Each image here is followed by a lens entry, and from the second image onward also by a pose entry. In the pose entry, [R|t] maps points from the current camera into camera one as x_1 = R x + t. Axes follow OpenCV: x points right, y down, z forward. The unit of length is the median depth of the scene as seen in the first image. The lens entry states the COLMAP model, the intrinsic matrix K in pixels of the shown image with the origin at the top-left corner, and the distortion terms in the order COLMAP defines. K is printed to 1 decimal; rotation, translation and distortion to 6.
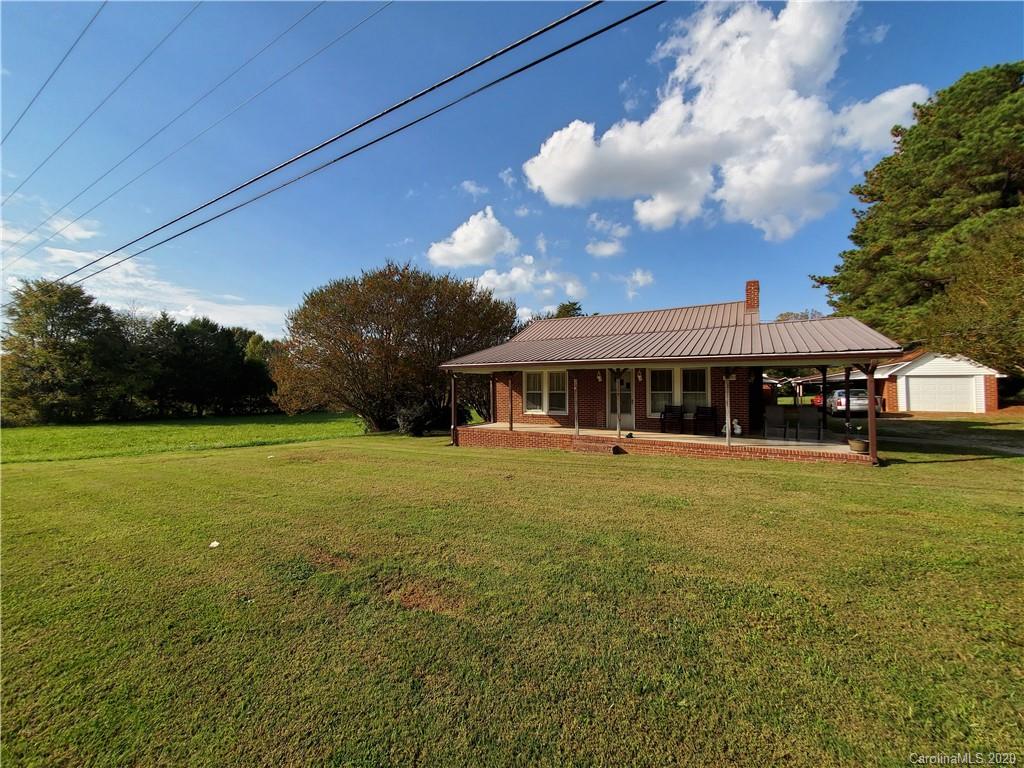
lens RADIAL K [[407.4, 0, 515.5], [0, 407.4, 385.7], [0, 0, 1]] dist [0.000004, -0.000467]
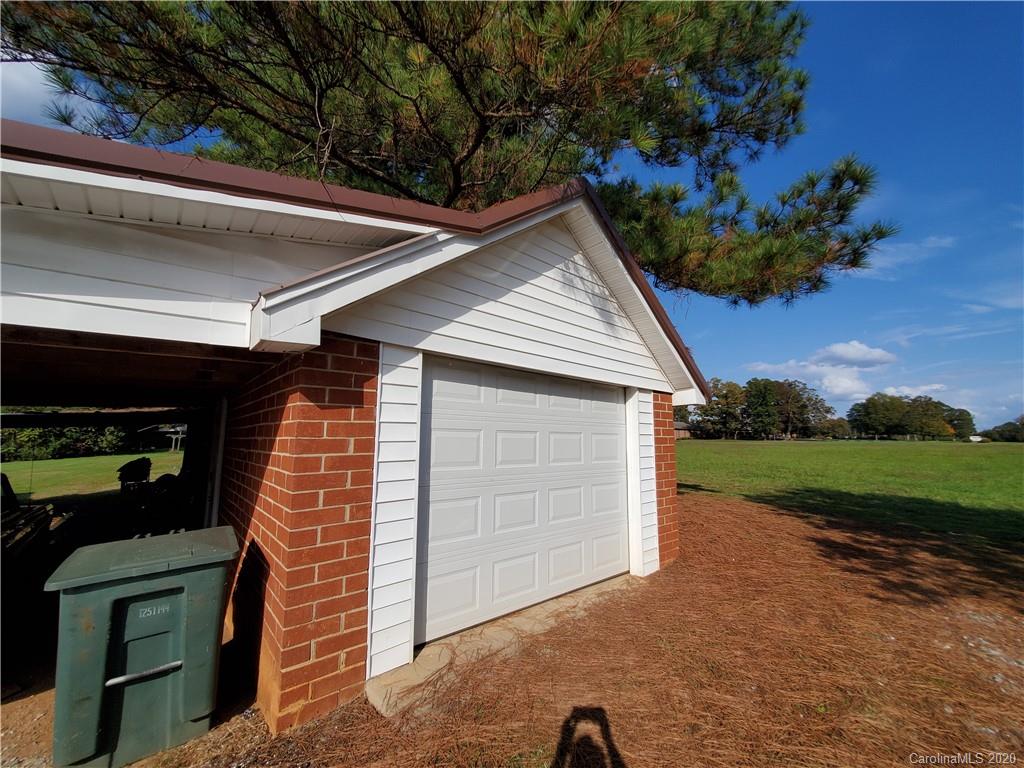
lens RADIAL K [[407.4, 0, 515.5], [0, 407.4, 385.7], [0, 0, 1]] dist [0.000004, -0.000467]
pose [[0.294193, 0.128205, 0.947108, 0.846371], [-0.018015, 0.991530, -0.128622, 0.000616], [-0.955576, 0.020778, 0.294011, 0.934007]]
